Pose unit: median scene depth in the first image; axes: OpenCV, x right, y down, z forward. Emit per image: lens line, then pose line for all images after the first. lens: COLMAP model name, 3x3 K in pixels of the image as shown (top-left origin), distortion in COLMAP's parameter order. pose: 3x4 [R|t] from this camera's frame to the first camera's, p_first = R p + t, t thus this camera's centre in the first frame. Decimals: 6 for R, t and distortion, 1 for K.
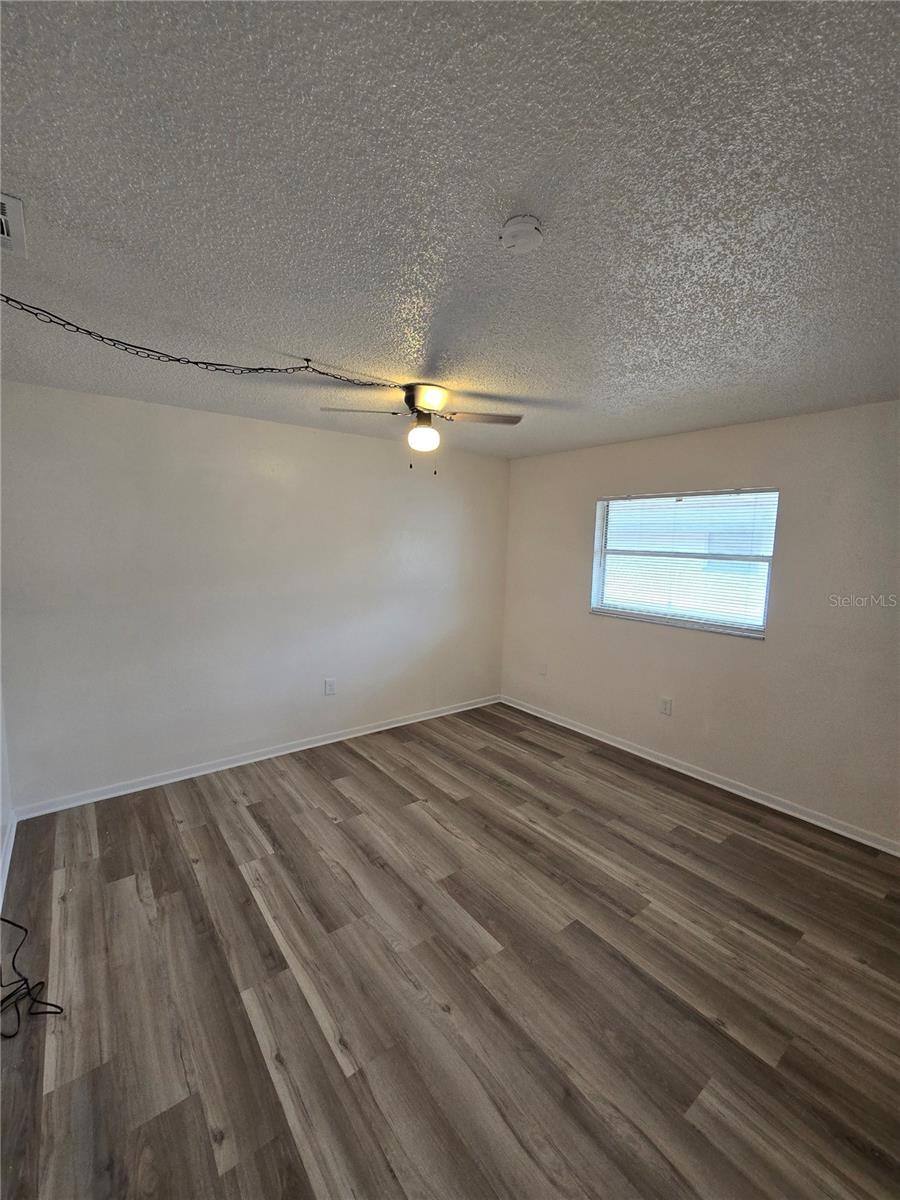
lens RADIAL K [[493.9, 0, 449.2], [0, 493.9, 601.0], [0, 0, 1]] dist [-0.000541, -0.000146]
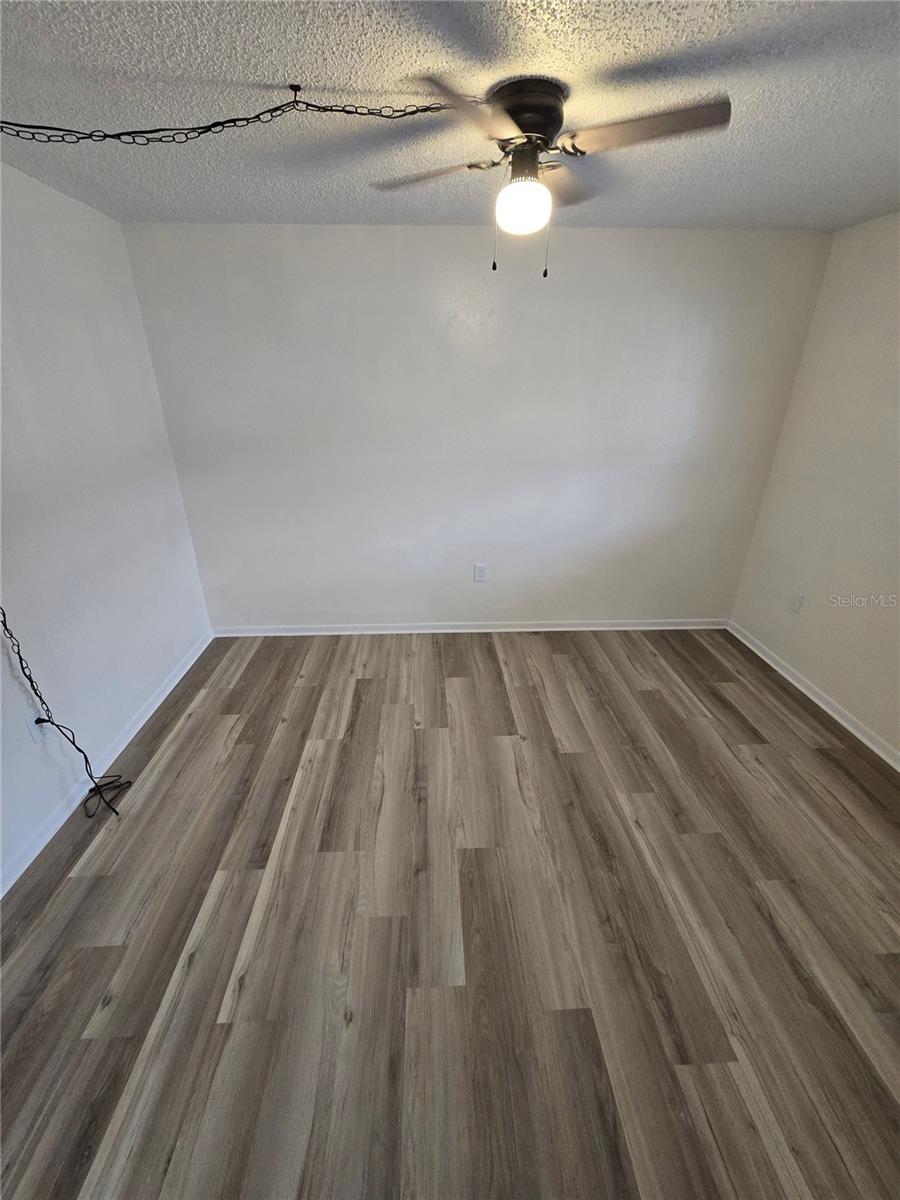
lens RADIAL K [[493.9, 0, 447.3], [0, 493.9, 599.8], [0, 0, 1]] dist [-0.000541, -0.000146]
pose [[0.819087, 0.218418, -0.530462, 0.289675], [-0.055490, 0.950512, 0.305692, -0.069155], [0.570980, -0.220953, 0.790672, 0.416505]]
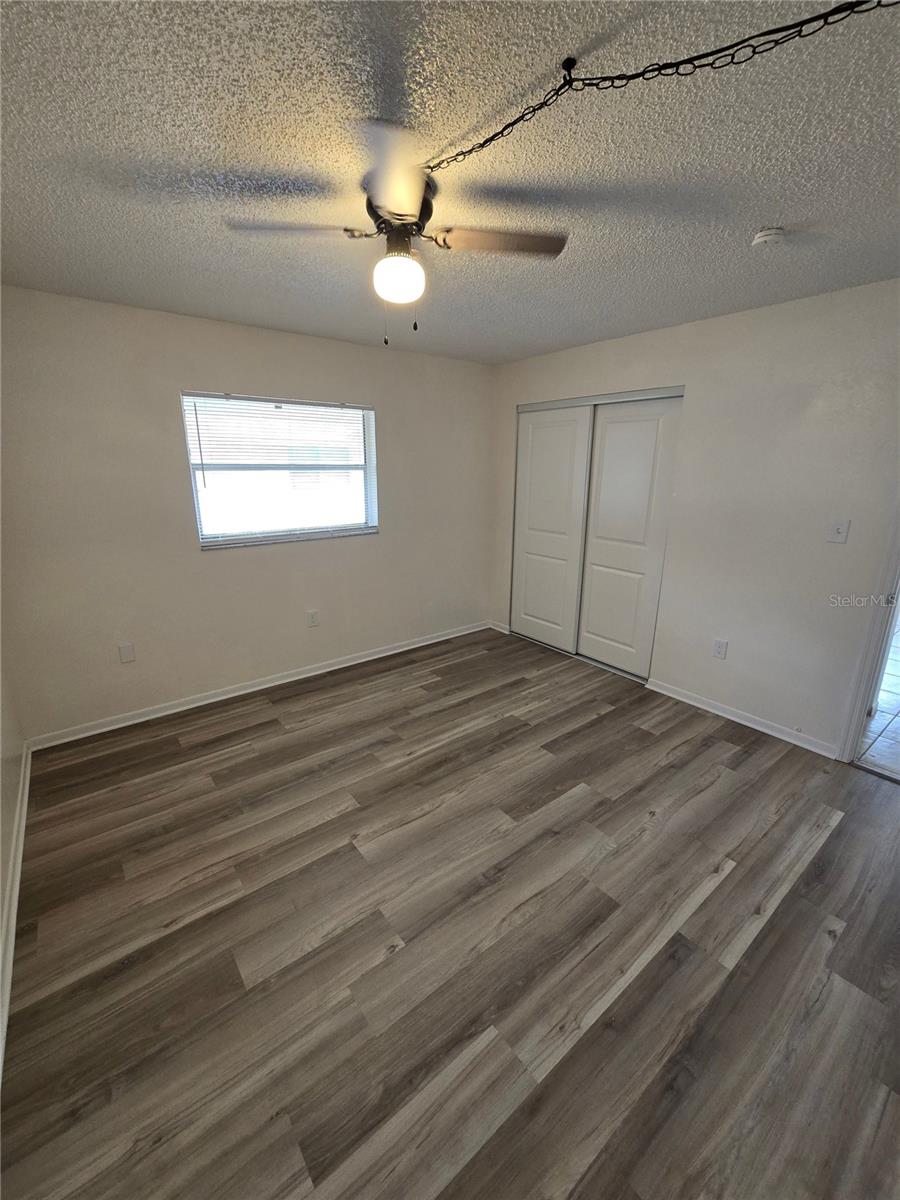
lens RADIAL K [[493.9, 0, 447.9], [0, 493.9, 597.6], [0, 0, 1]] dist [-0.000541, -0.000146]
pose [[-0.014746, -0.285072, 0.958393, -0.782508], [0.118869, 0.951200, 0.284761, -0.128216], [-0.992800, 0.118122, 0.019860, 1.017220]]
